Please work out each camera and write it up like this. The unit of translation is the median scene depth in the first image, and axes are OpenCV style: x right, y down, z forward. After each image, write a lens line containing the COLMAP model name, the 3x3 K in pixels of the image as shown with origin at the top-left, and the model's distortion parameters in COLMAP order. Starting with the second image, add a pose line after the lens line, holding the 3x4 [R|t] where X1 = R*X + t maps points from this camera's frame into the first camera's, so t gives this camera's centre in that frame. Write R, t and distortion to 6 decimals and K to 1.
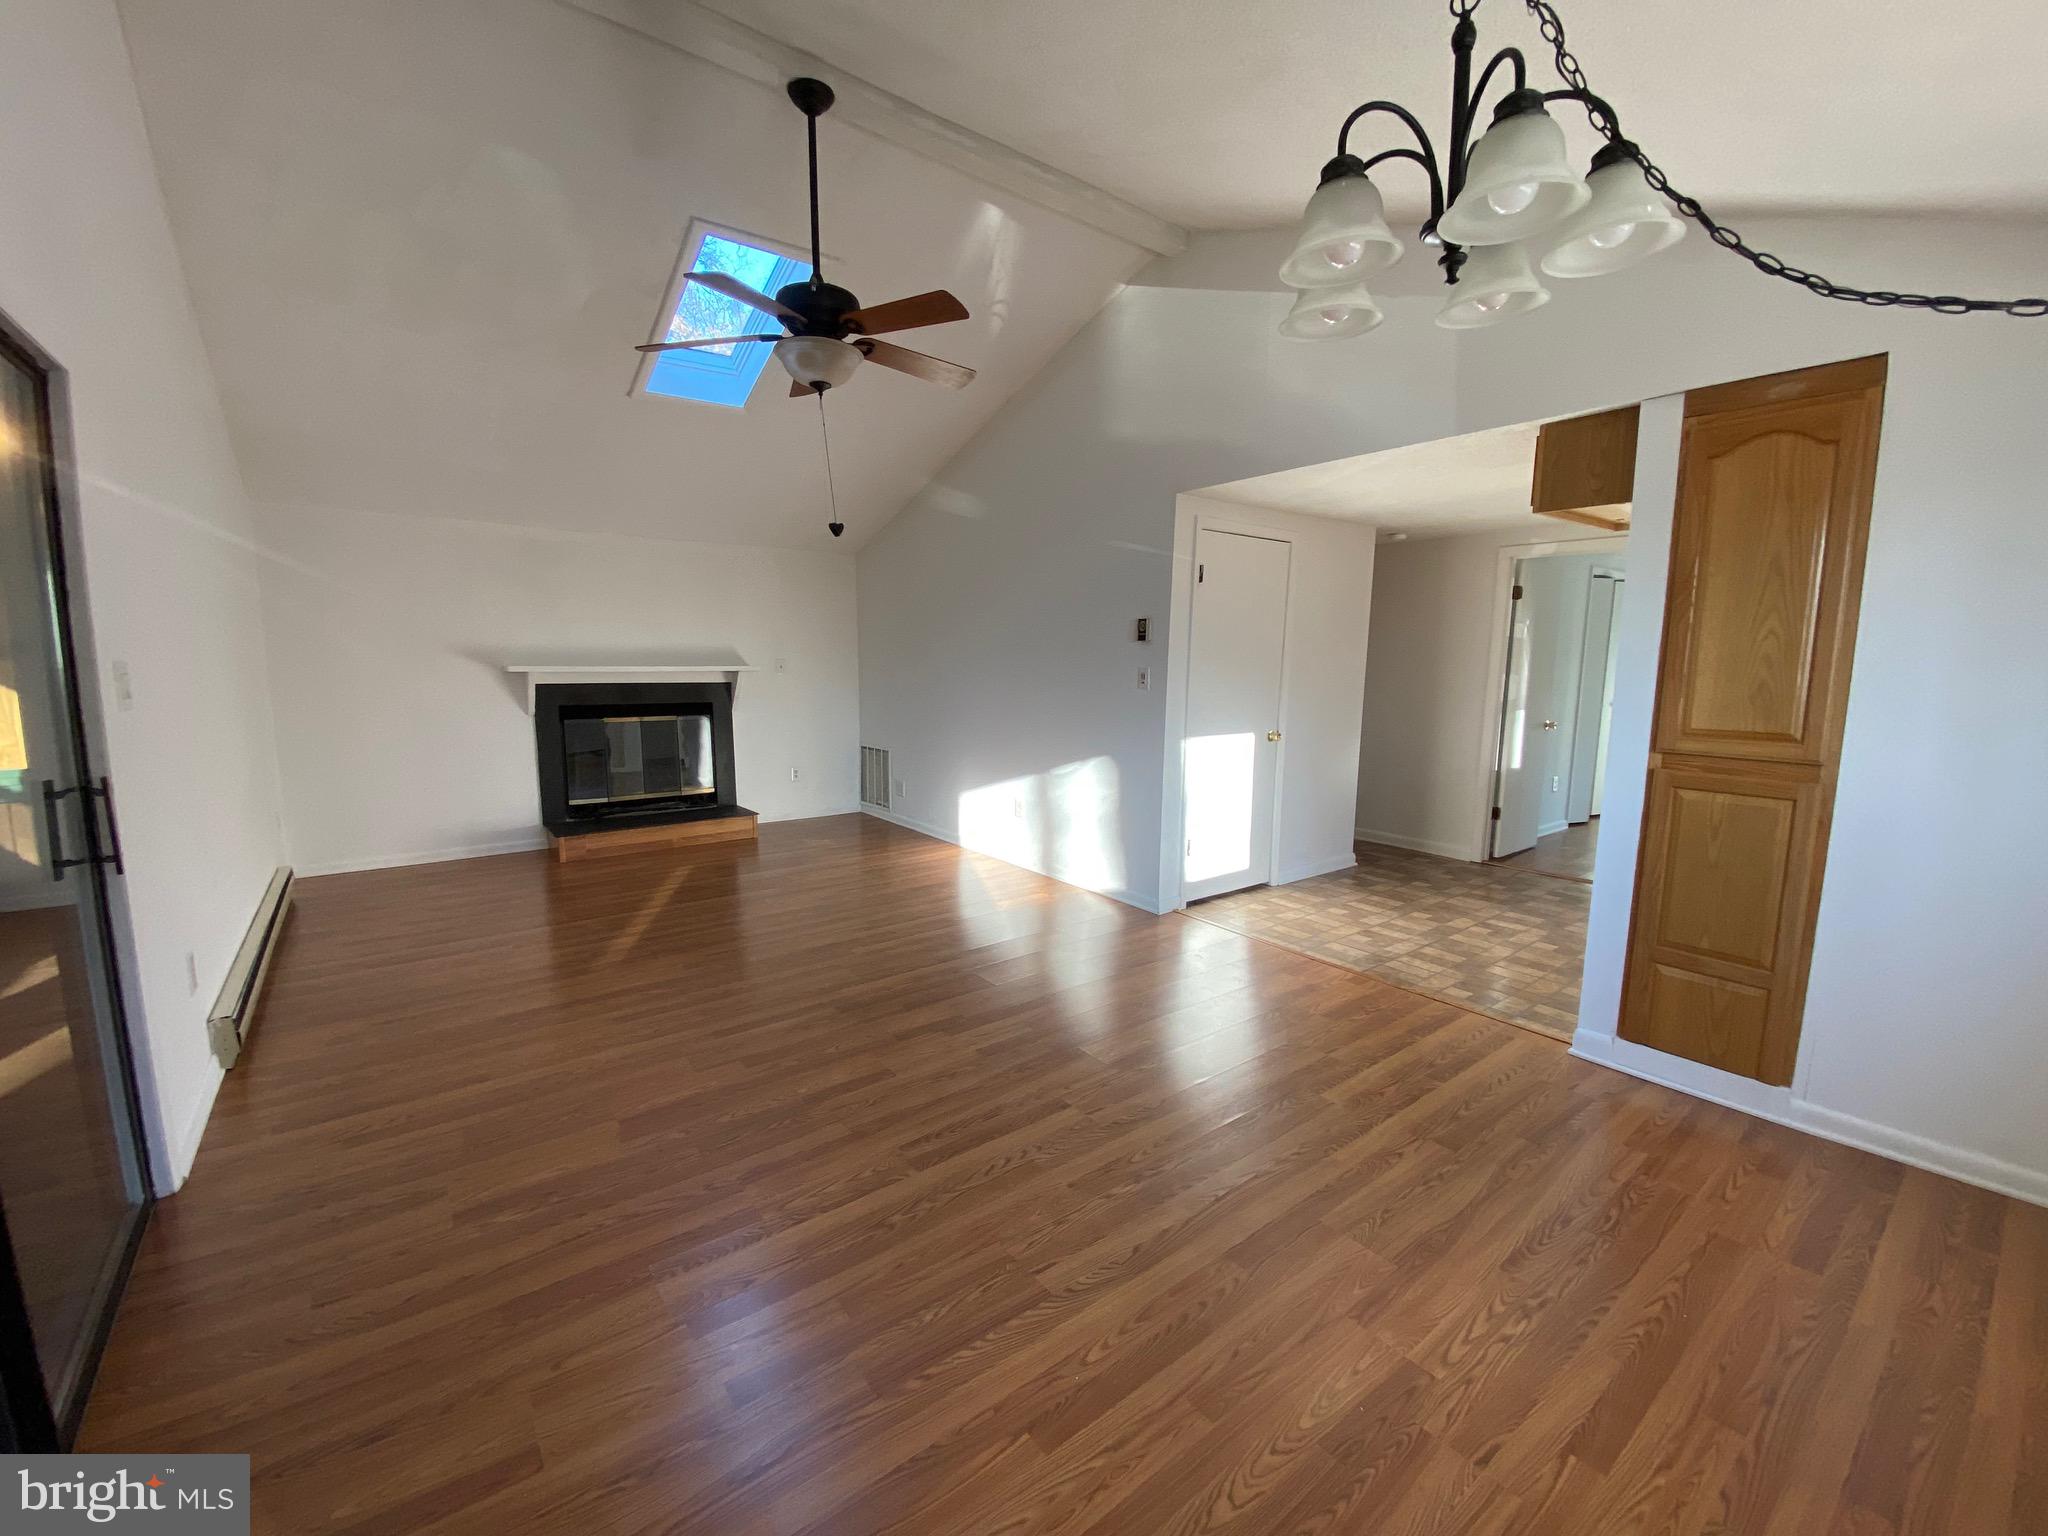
lens RADIAL K [[826.6, 0, 1019.1], [0, 826.6, 772.7], [0, 0, 1]] dist [0.012516, -0.016960]
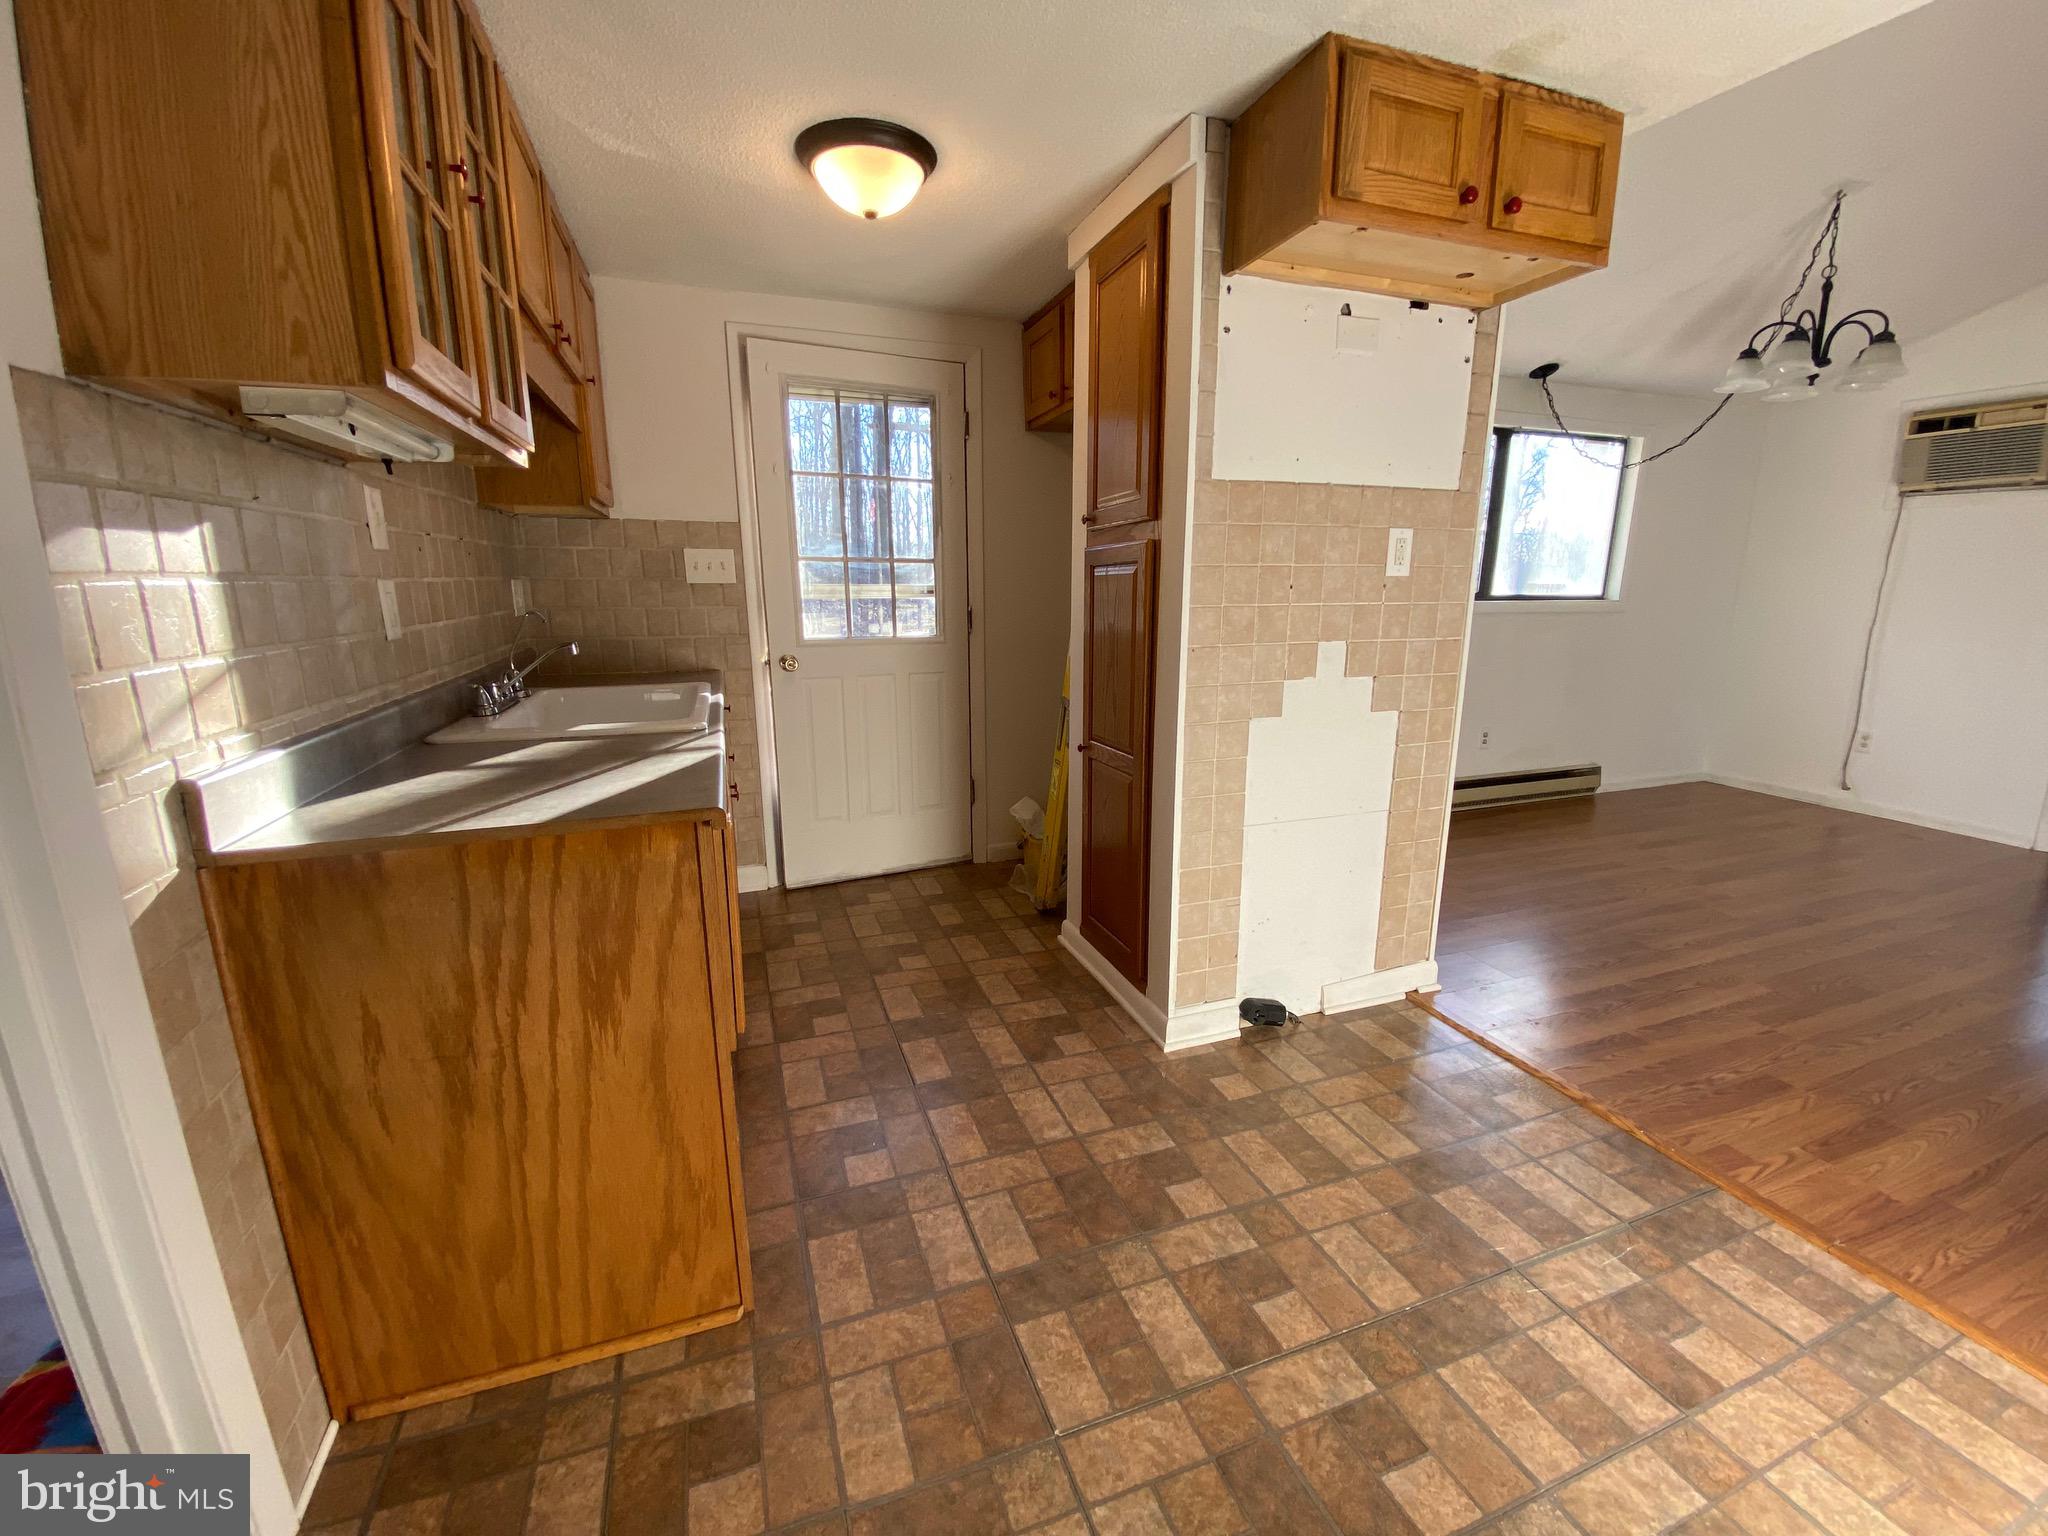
lens RADIAL K [[826.6, 0, 1024.8], [0, 826.6, 771.3], [0, 0, 1]] dist [0.012516, -0.016960]
pose [[-0.954009, -0.070918, 0.291268, 0.619283], [0.036706, 0.936670, 0.348284, -0.143767], [-0.297521, 0.342958, -0.890989, 1.345842]]
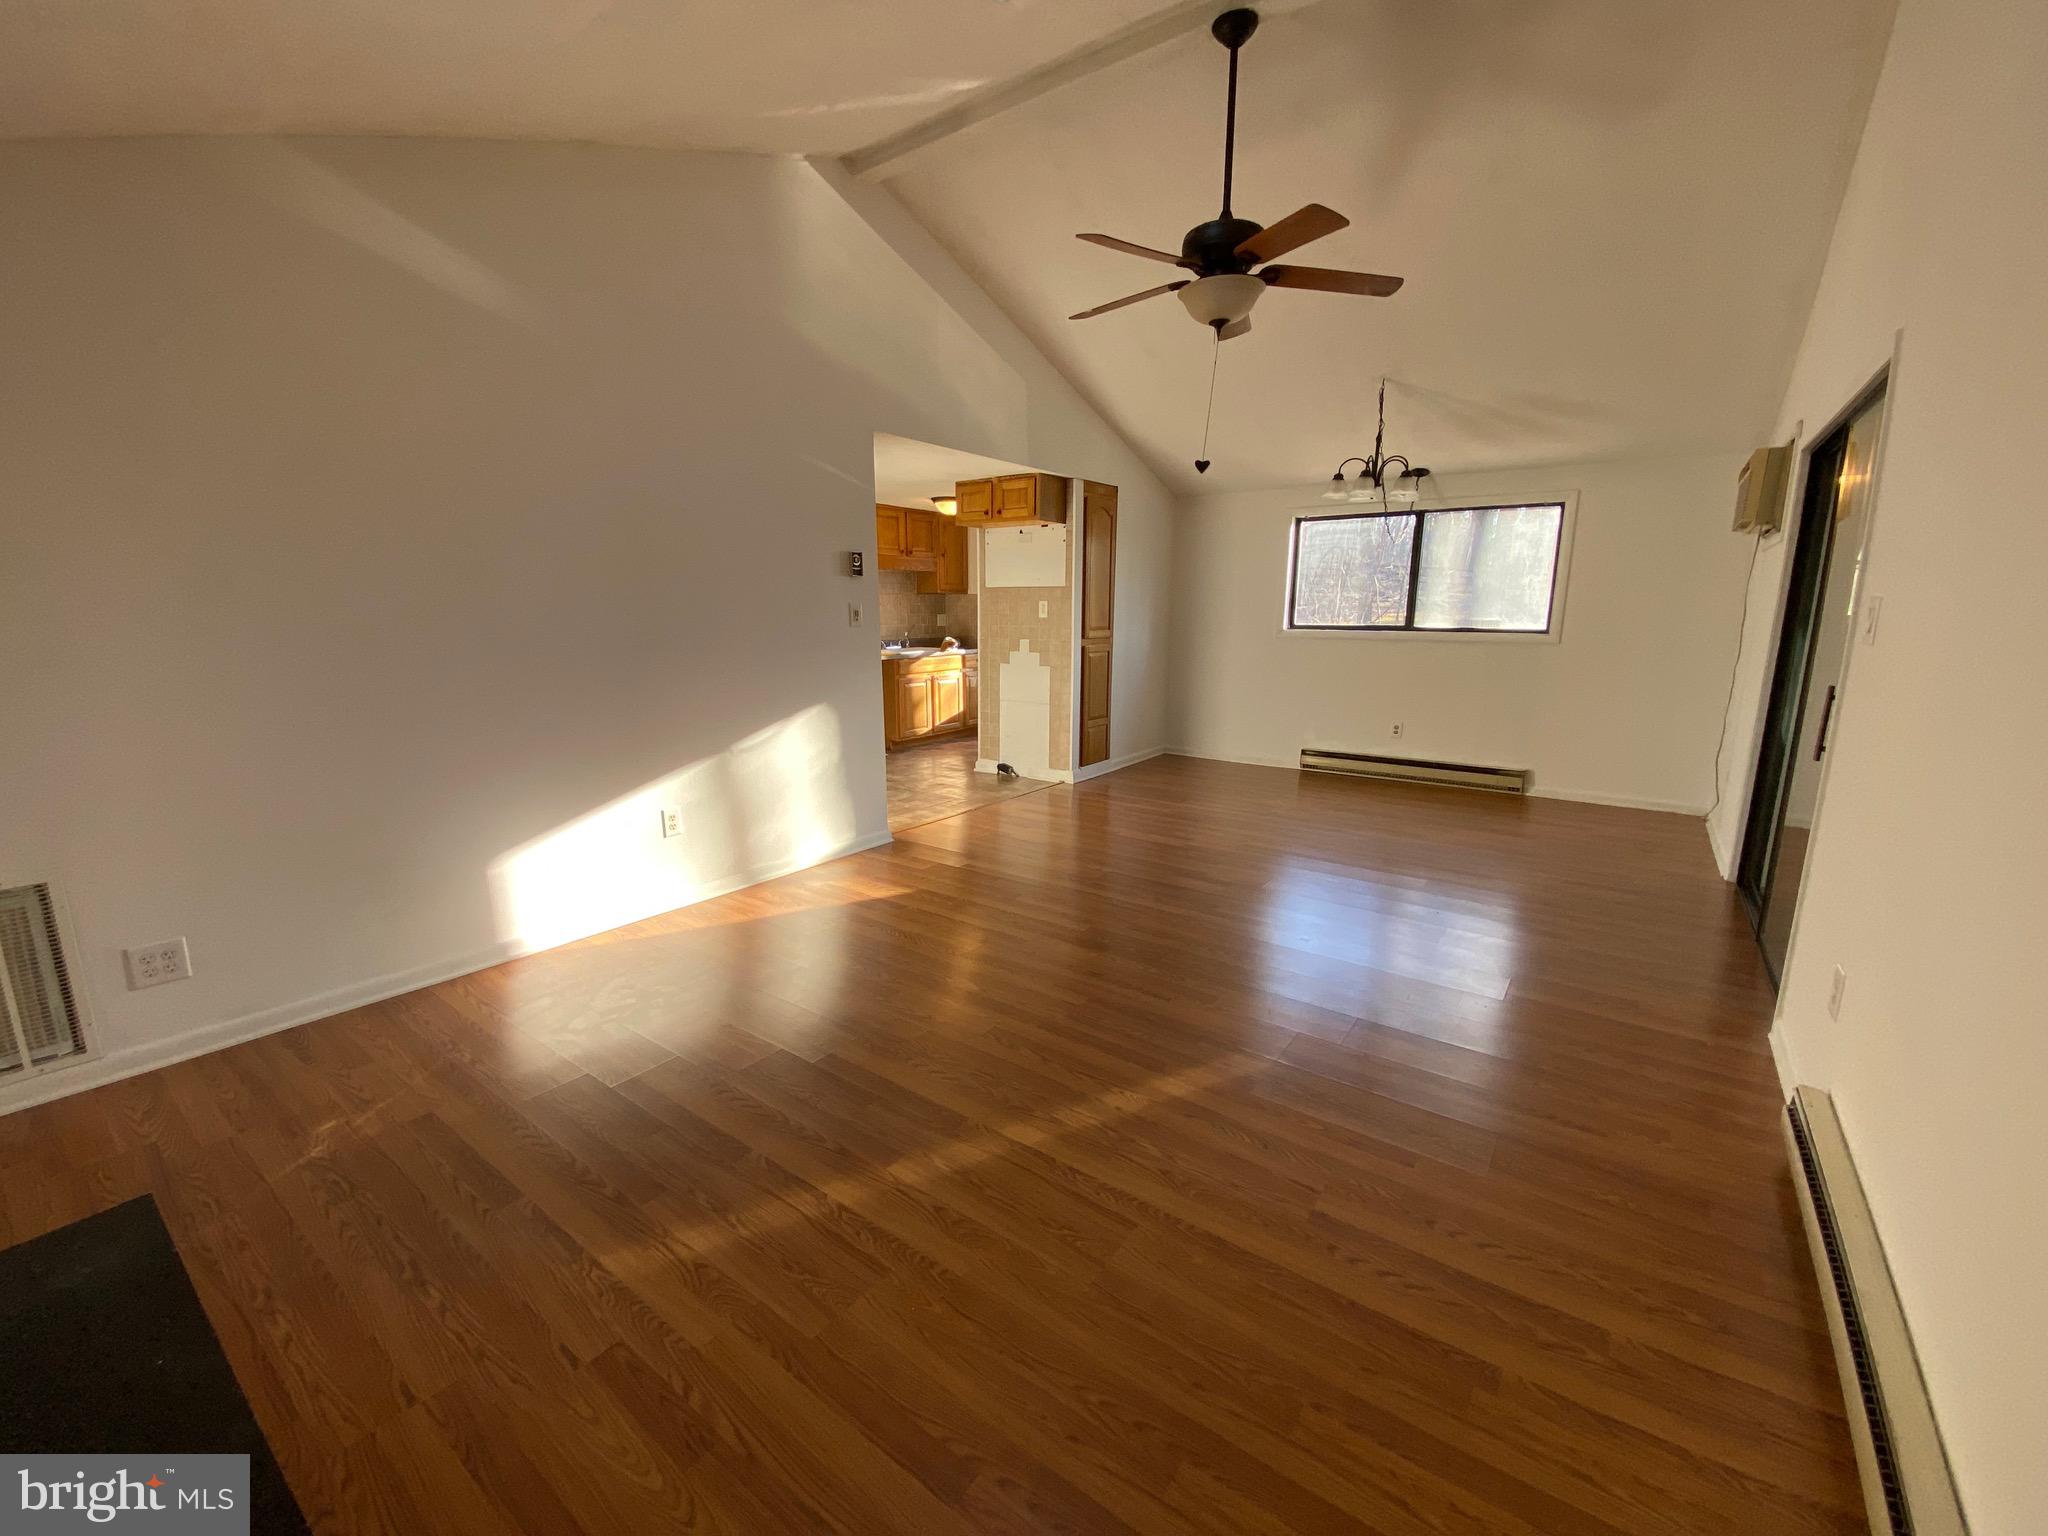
lens RADIAL K [[826.6, 0, 1018.5], [0, 826.6, 775.2], [0, 0, 1]] dist [0.012516, -0.016960]
pose [[-0.279070, -0.198680, 0.939493, -0.949598], [0.131142, 0.961310, 0.242249, -0.161116], [-0.951274, 0.190811, -0.242217, 1.211853]]
